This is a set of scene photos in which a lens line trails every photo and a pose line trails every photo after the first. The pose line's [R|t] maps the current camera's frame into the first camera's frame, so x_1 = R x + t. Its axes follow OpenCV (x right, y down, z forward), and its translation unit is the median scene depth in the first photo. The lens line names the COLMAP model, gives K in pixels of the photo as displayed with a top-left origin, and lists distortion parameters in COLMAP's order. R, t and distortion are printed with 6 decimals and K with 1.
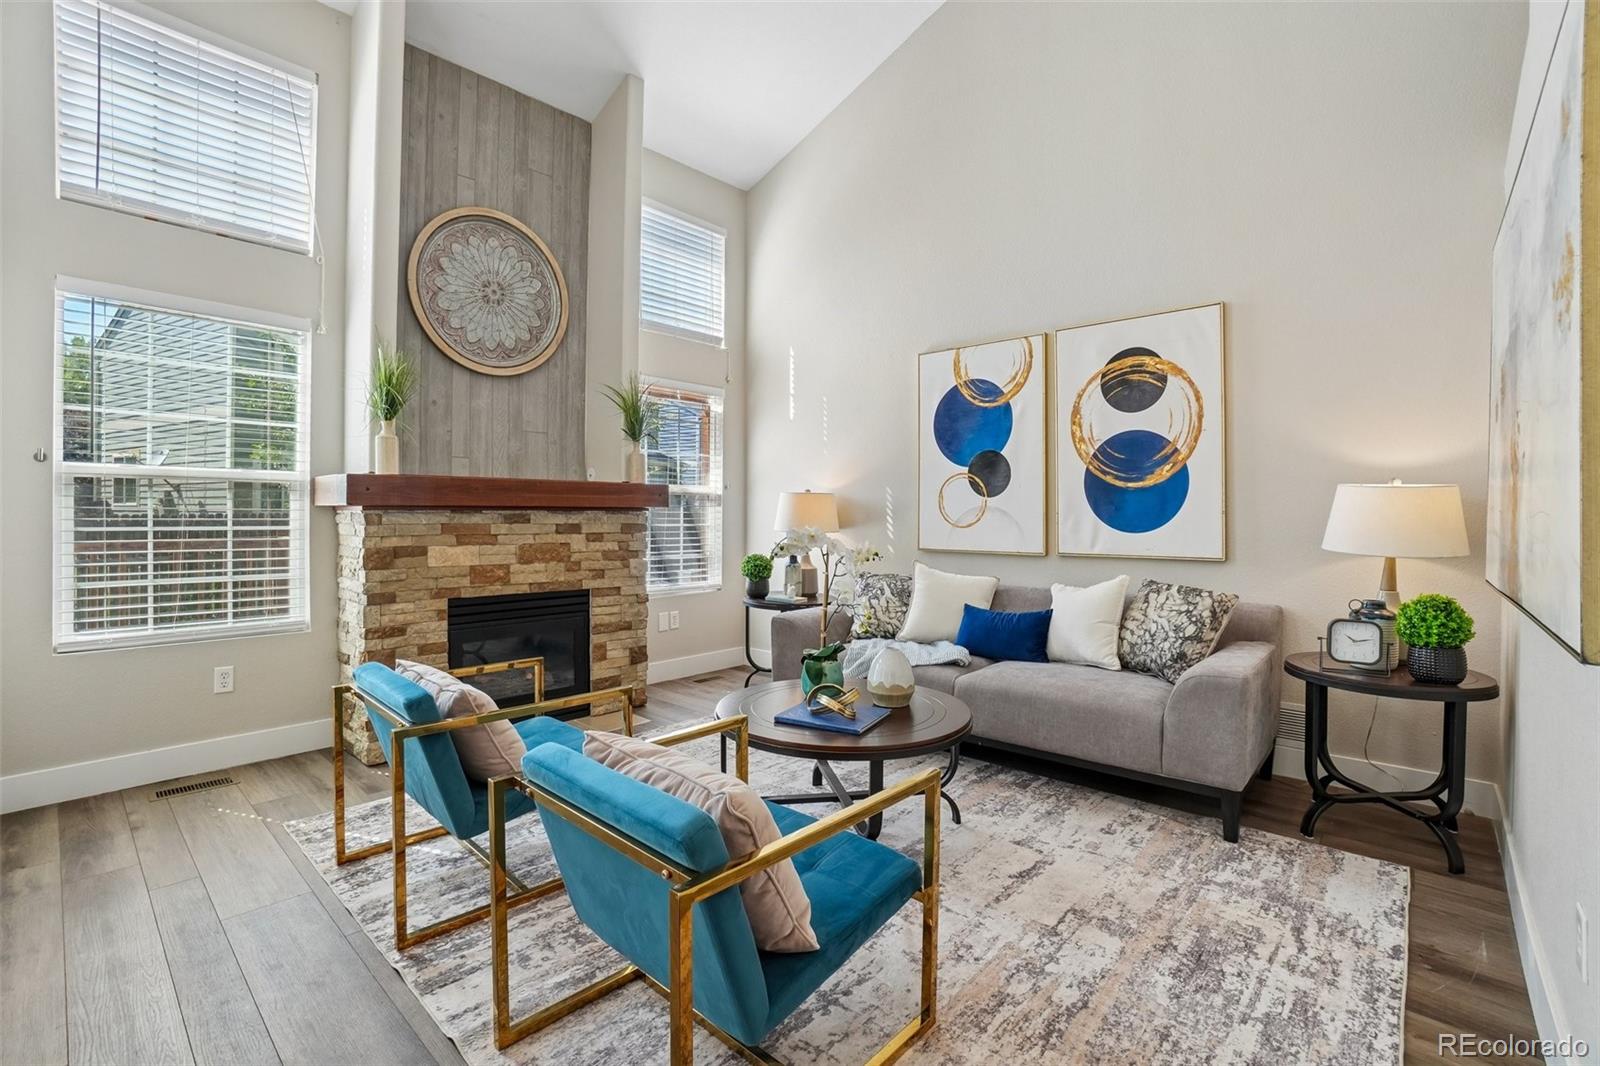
lens RADIAL K [[715.2, 0, 788.0], [0, 715.2, 515.3], [0, 0, 1]] dist [-0.047951, 0.011453]
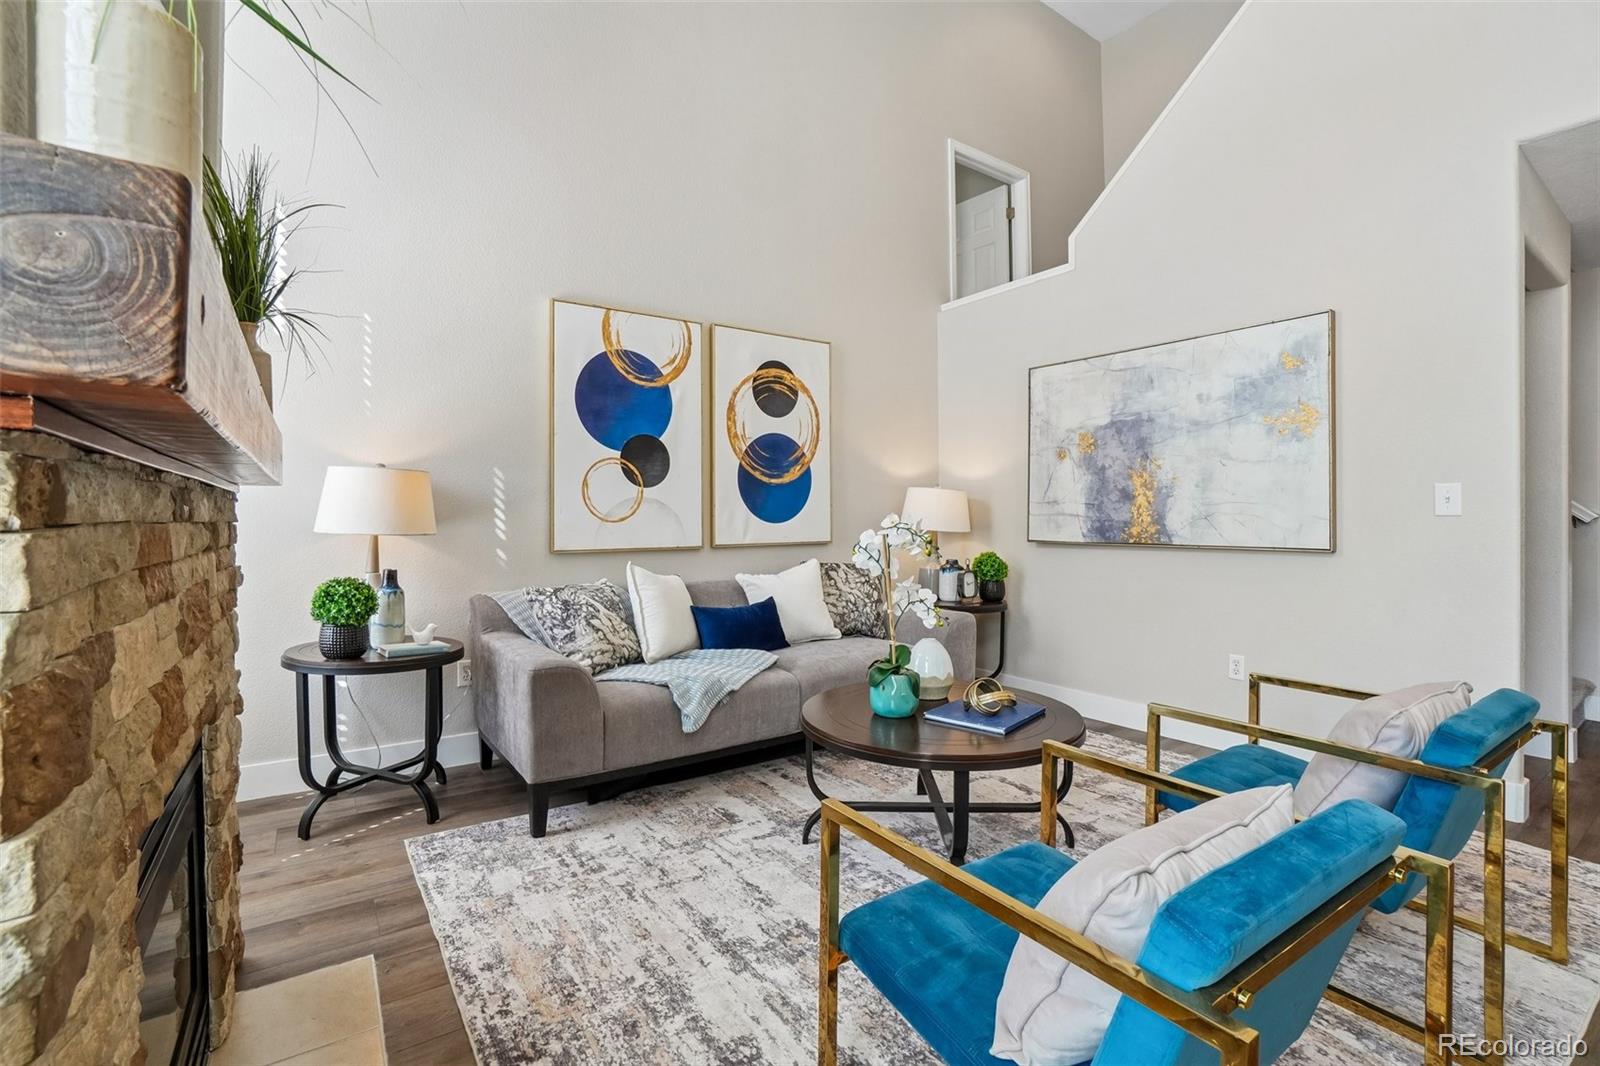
lens RADIAL K [[715.2, 0, 788.4], [0, 715.2, 518.1], [0, 0, 1]] dist [-0.047951, 0.011453]
pose [[0.218643, -0.006505, 0.975783, -0.607845], [0.005420, 0.999970, 0.005452, 0.010105], [-0.975790, 0.004096, 0.218672, 0.698217]]
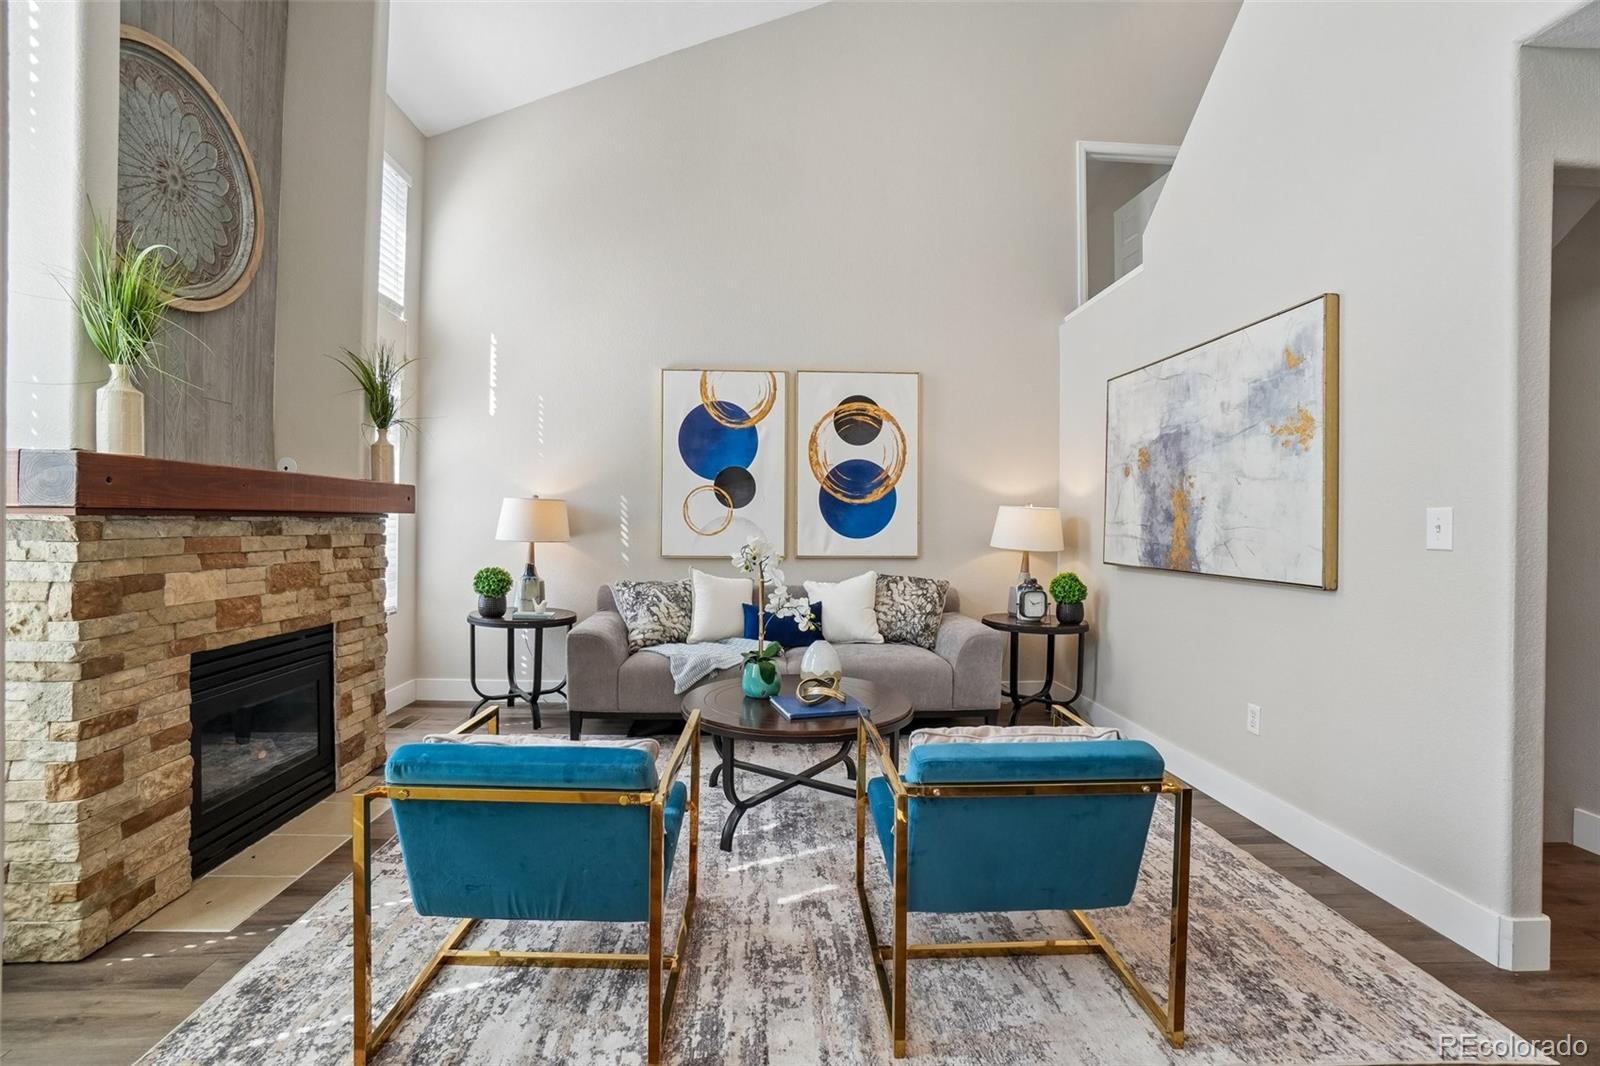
lens RADIAL K [[715.2, 0, 783.7], [0, 715.2, 525.9], [0, 0, 1]] dist [-0.047951, 0.011453]
pose [[0.703384, 0.000353, 0.710810, -0.514021], [-0.005295, 0.999975, 0.004743, -0.003736], [-0.710790, -0.007100, 0.703368, 0.168539]]
